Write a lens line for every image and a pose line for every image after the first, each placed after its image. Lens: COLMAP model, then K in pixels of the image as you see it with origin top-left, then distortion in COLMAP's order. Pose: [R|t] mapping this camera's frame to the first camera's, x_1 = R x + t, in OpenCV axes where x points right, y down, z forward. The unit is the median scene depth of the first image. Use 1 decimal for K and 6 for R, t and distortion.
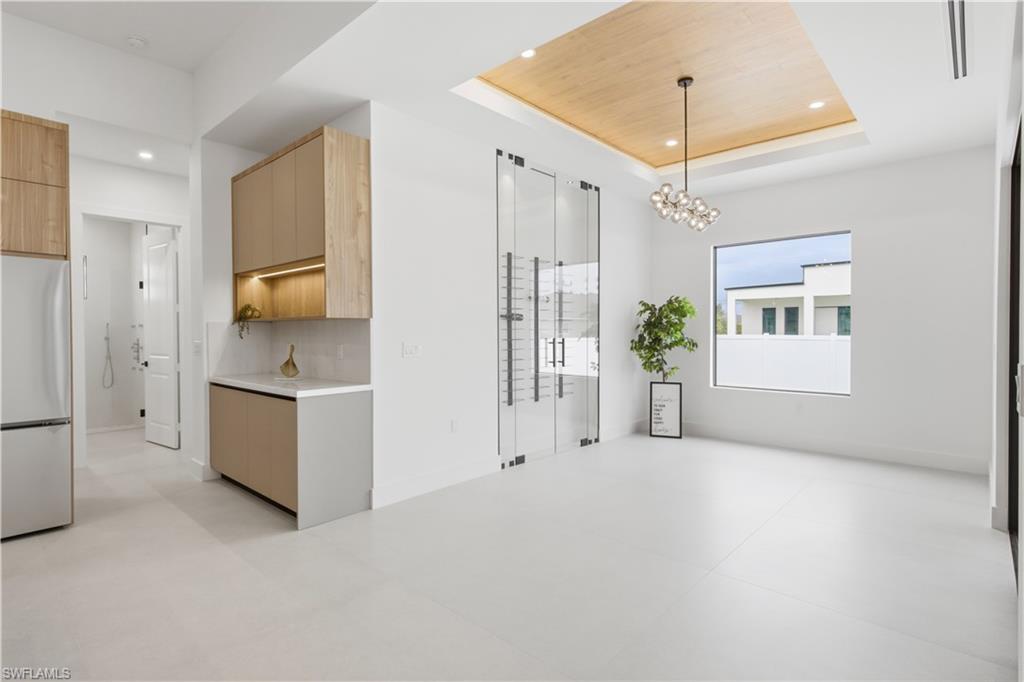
lens RADIAL K [[505.0, 0, 514.6], [0, 505.0, 337.0], [0, 0, 1]] dist [0.002571, -0.000565]
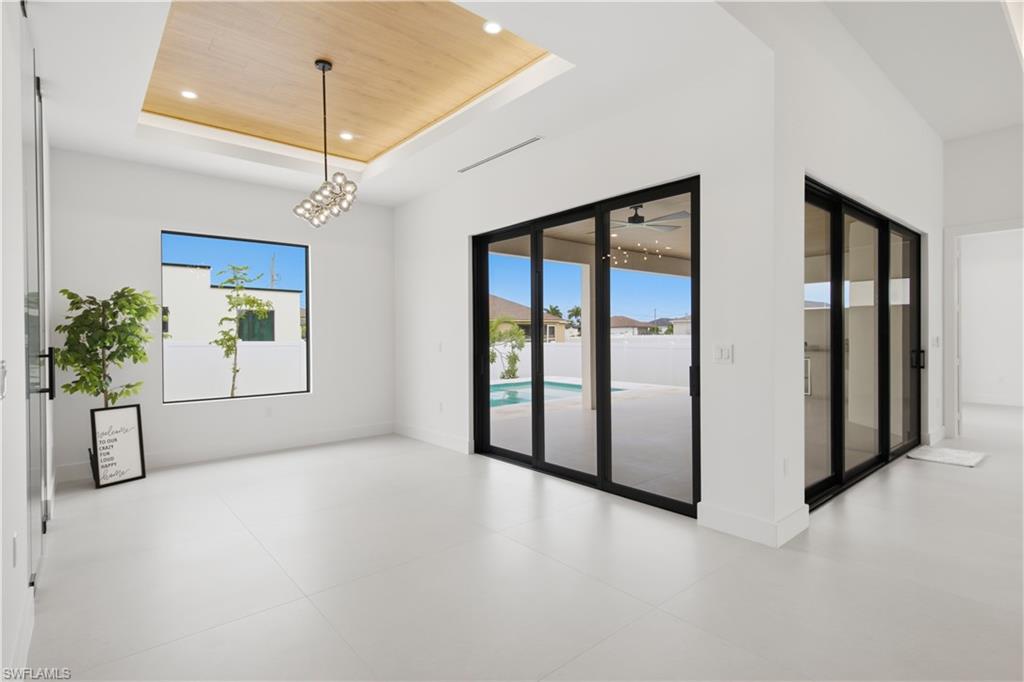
lens RADIAL K [[505.0, 0, 514.6], [0, 505.0, 337.0], [0, 0, 1]] dist [0.002571, -0.000565]
pose [[0.124800, -0.006400, 0.992161, -0.392175], [0.014011, 0.999891, 0.004687, -0.005704], [-0.992083, 0.013316, 0.124876, 0.395048]]
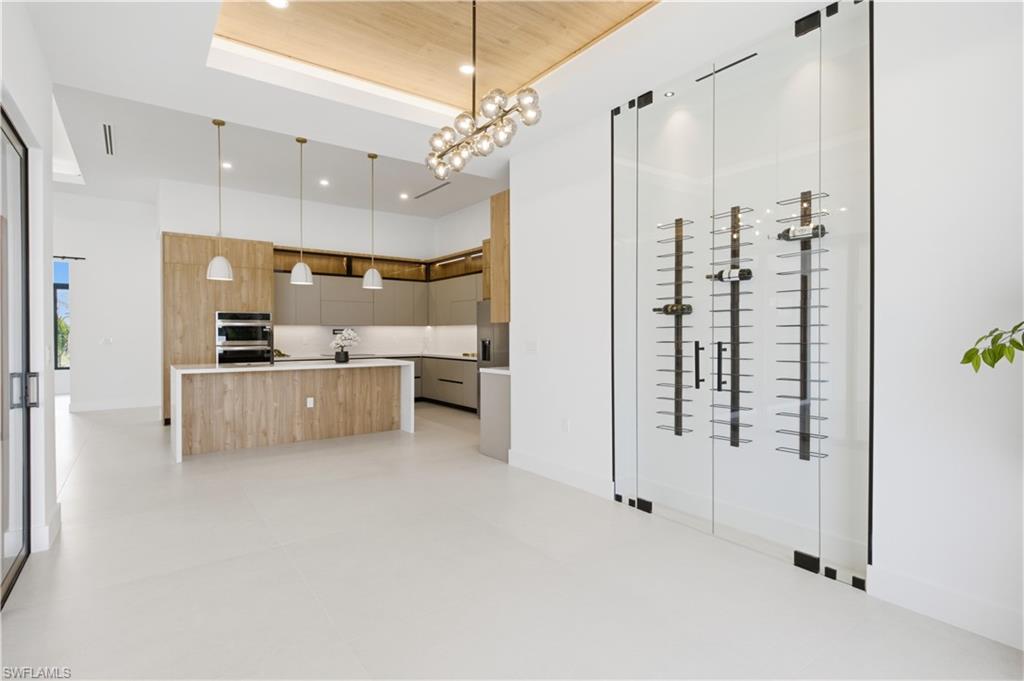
lens RADIAL K [[505.0, 0, 514.6], [0, 505.0, 336.5], [0, 0, 1]] dist [0.002571, -0.000565]
pose [[-0.198342, 0.005614, -0.980117, 0.681007], [-0.009032, 0.999931, 0.007556, -0.005137], [0.980091, 0.010351, -0.198278, 0.850578]]
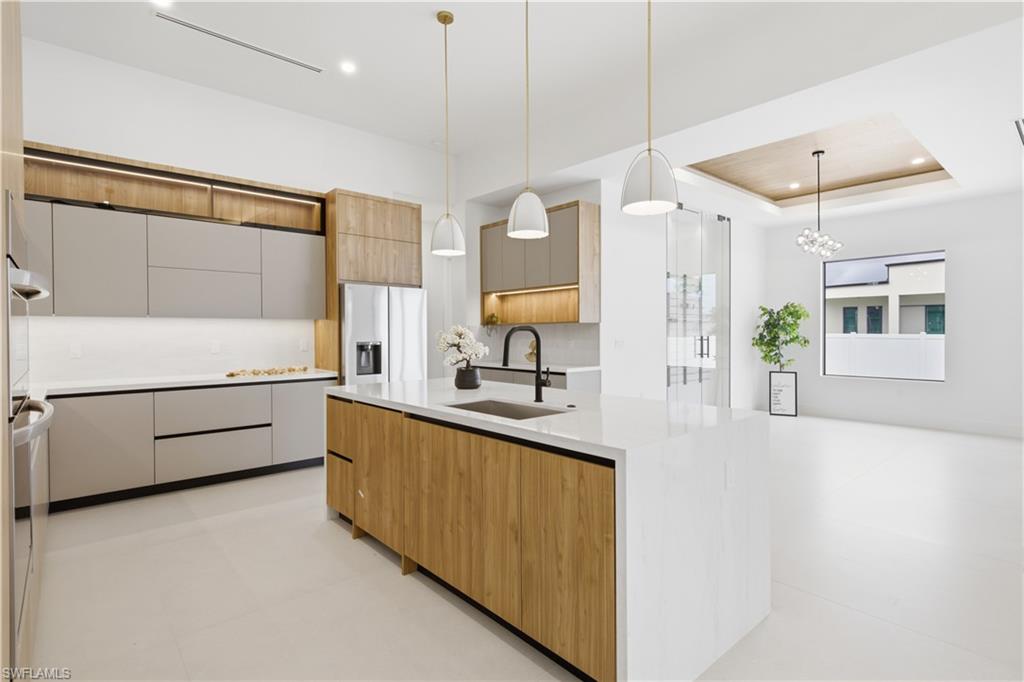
lens RADIAL K [[506.5, 0, 510.3], [0, 506.5, 338.5], [0, 0, 1]] dist [-0.000407, -0.000686]
pose [[0.993430, -0.002304, -0.114417, -0.258520], [0.002503, 0.999996, 0.001603, 0.004818], [0.114412, -0.001879, 0.993432, -0.365067]]
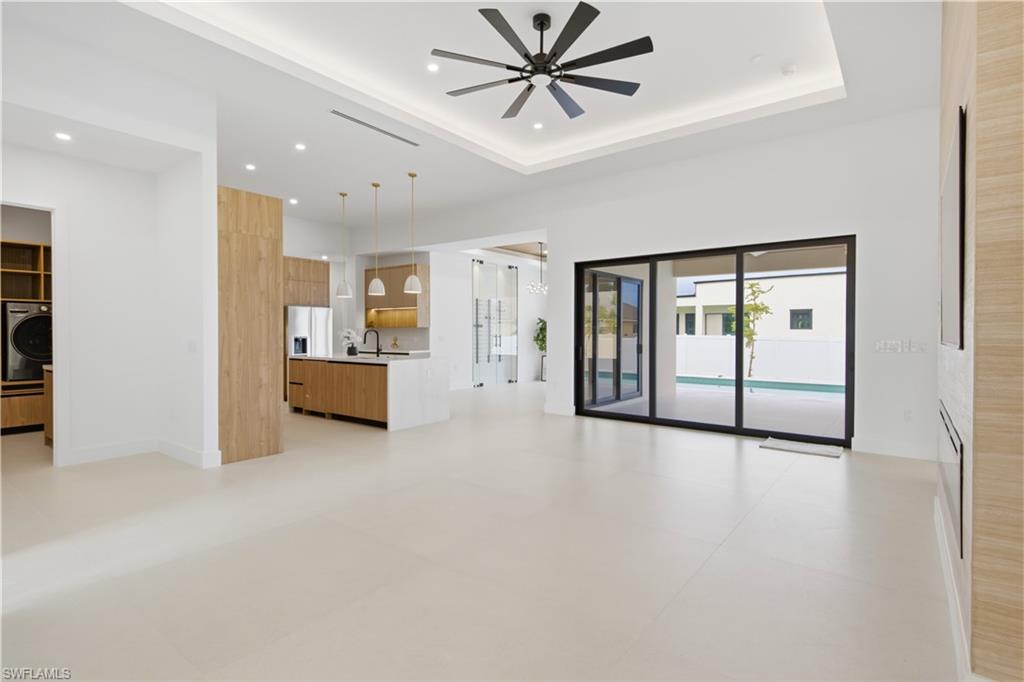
lens RADIAL K [[505.0, 0, 514.6], [0, 505.0, 337.0], [0, 0, 1]] dist [0.002571, -0.000565]
pose [[0.996363, 0.002422, 0.085175, -0.033634], [-0.002359, 0.999997, -0.000839, 0.013092], [-0.085177, 0.000635, 0.996366, -1.273887]]
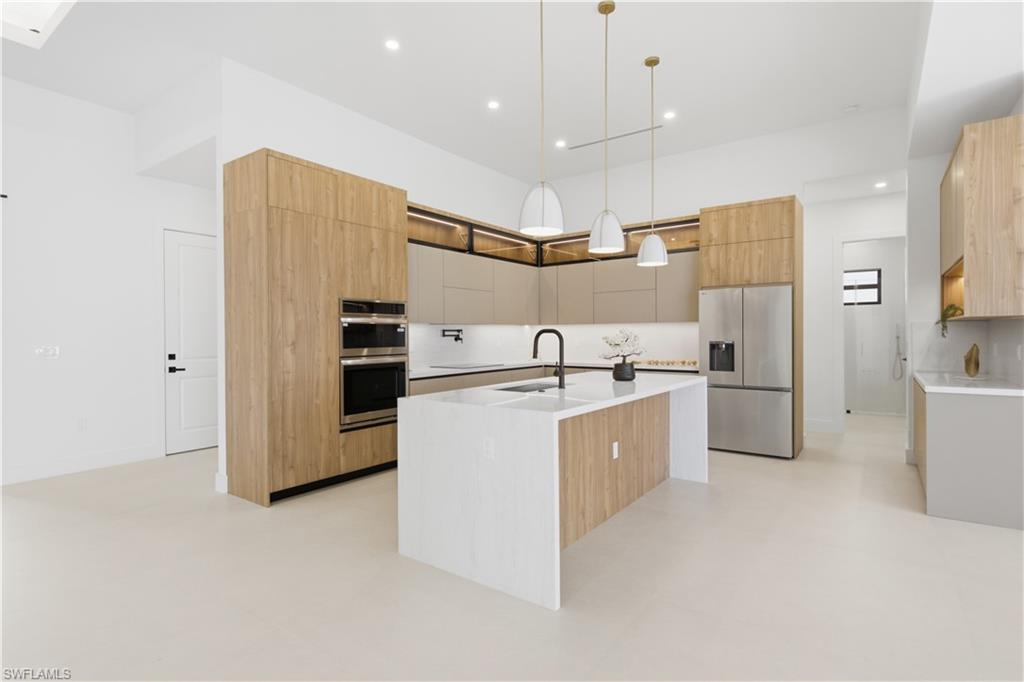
lens RADIAL K [[505.0, 0, 514.6], [0, 505.0, 337.0], [0, 0, 1]] dist [0.002571, -0.000565]
pose [[0.106559, 0.004574, -0.994296, 0.334131], [-0.003302, 0.999986, 0.004246, 0.000863], [0.994301, 0.002831, 0.106572, 0.004235]]
